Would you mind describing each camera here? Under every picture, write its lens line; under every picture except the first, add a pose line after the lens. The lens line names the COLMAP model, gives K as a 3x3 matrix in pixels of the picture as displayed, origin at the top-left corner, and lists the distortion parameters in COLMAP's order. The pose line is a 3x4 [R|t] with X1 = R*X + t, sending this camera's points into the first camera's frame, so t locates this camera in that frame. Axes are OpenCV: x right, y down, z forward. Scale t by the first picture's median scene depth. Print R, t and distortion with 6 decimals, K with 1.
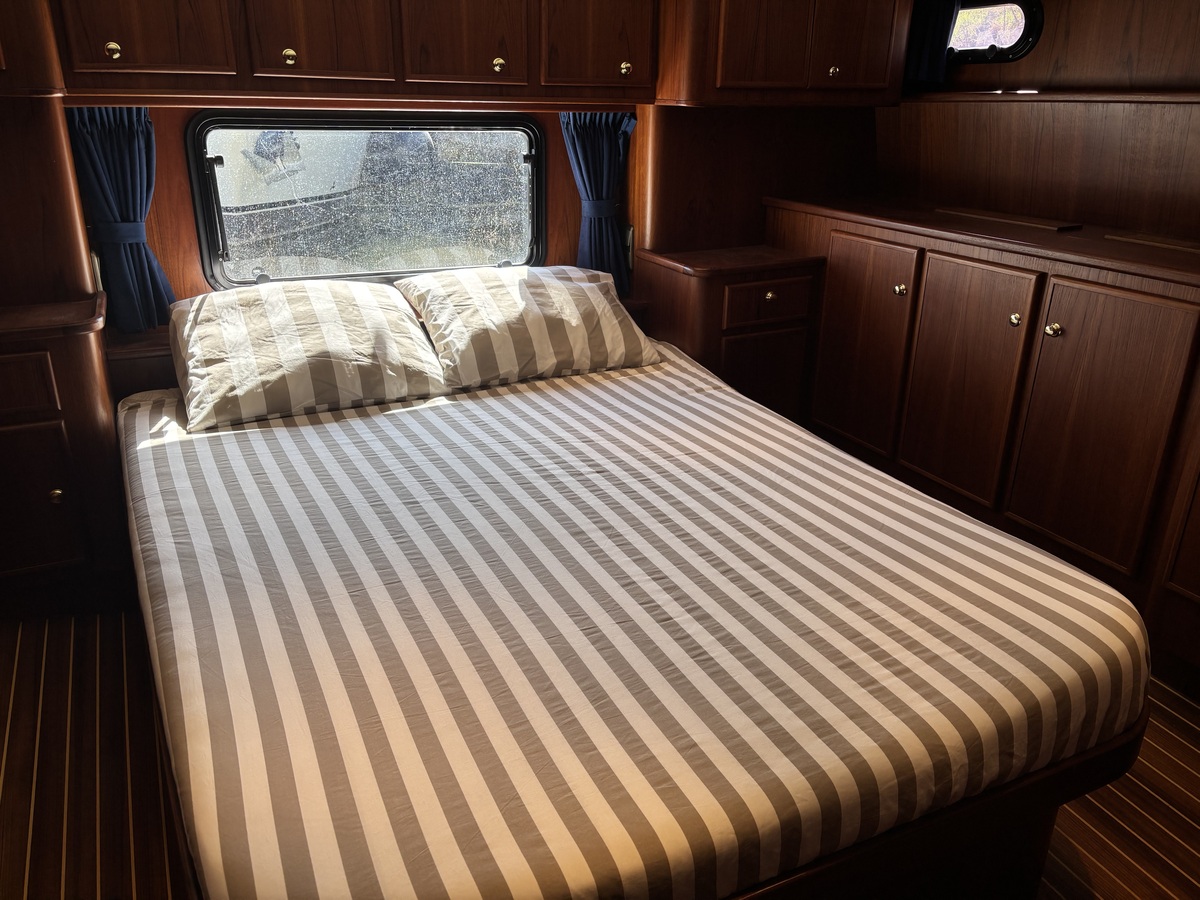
lens RADIAL K [[894.0, 0, 602.5], [0, 894.0, 459.4], [0, 0, 1]] dist [0.023379, -0.022958]
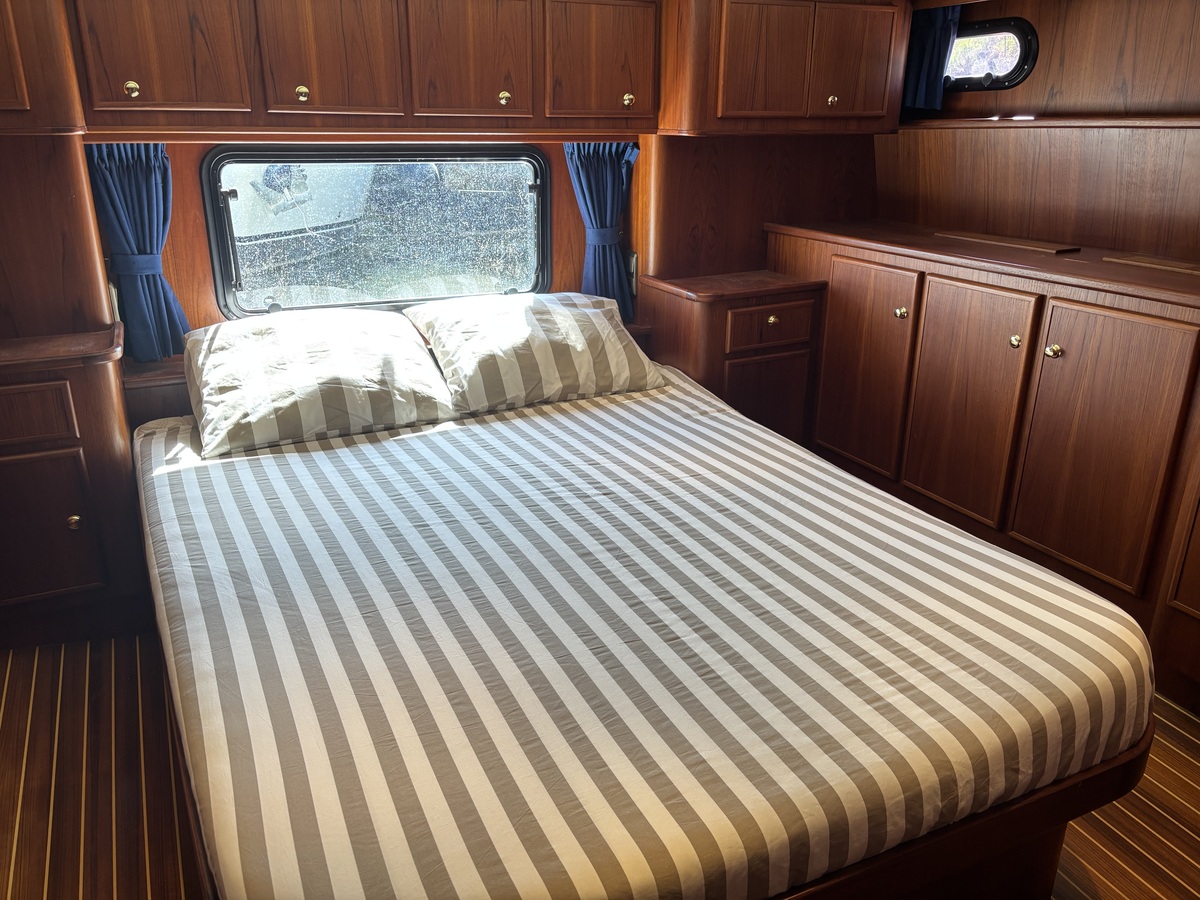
lens RADIAL K [[894.0, 0, 596.2], [0, 894.0, 459.0], [0, 0, 1]] dist [0.023379, -0.022958]
pose [[0.999906, -0.007271, -0.011644, -0.002118], [0.006954, 0.999610, -0.027046, 0.001228], [0.011836, 0.026963, 0.999566, -0.013935]]
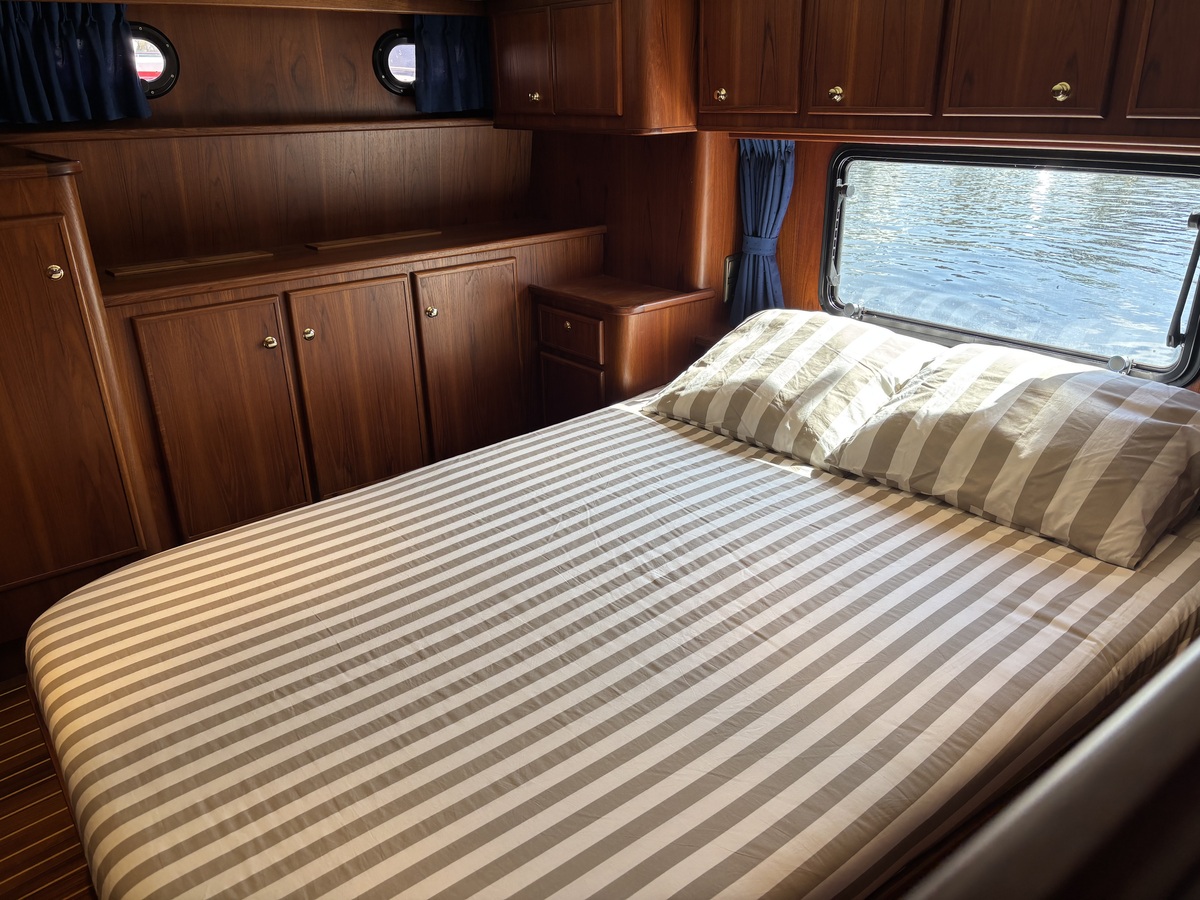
lens RADIAL K [[894.0, 0, 594.5], [0, 894.0, 449.1], [0, 0, 1]] dist [0.023379, -0.022958]
pose [[0.217846, 0.346208, -0.912515, 0.617645], [-0.337714, 0.903952, 0.262336, -0.262646], [0.915692, 0.251020, 0.313842, 0.541381]]
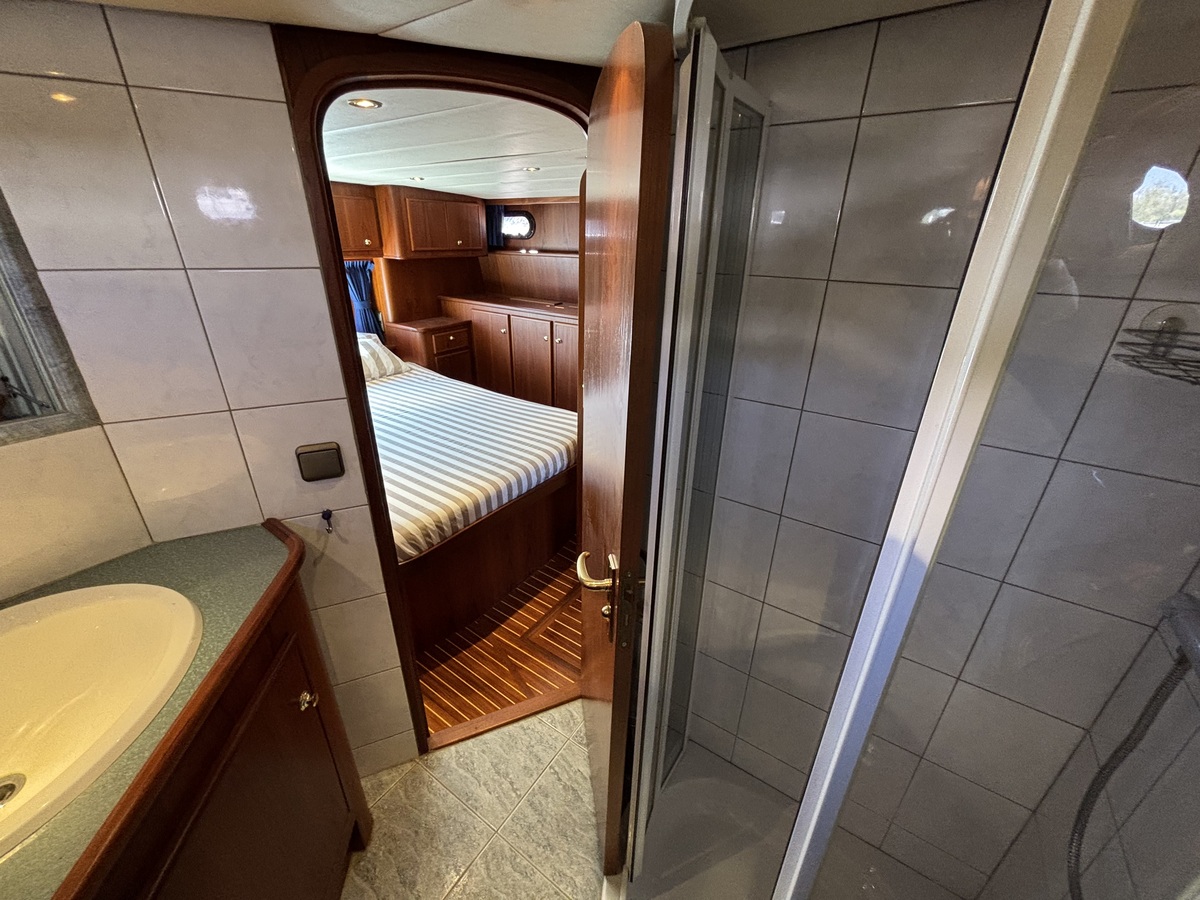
lens RADIAL K [[474.1, 0, 605.9], [0, 474.1, 445.1], [0, 0, 1]] dist [0.003720, -0.000072]
pose [[0.856302, -0.195788, 0.477928, -0.151074], [0.174770, 0.980616, 0.088584, 0.071669], [-0.486007, 0.007673, 0.873921, -0.379055]]
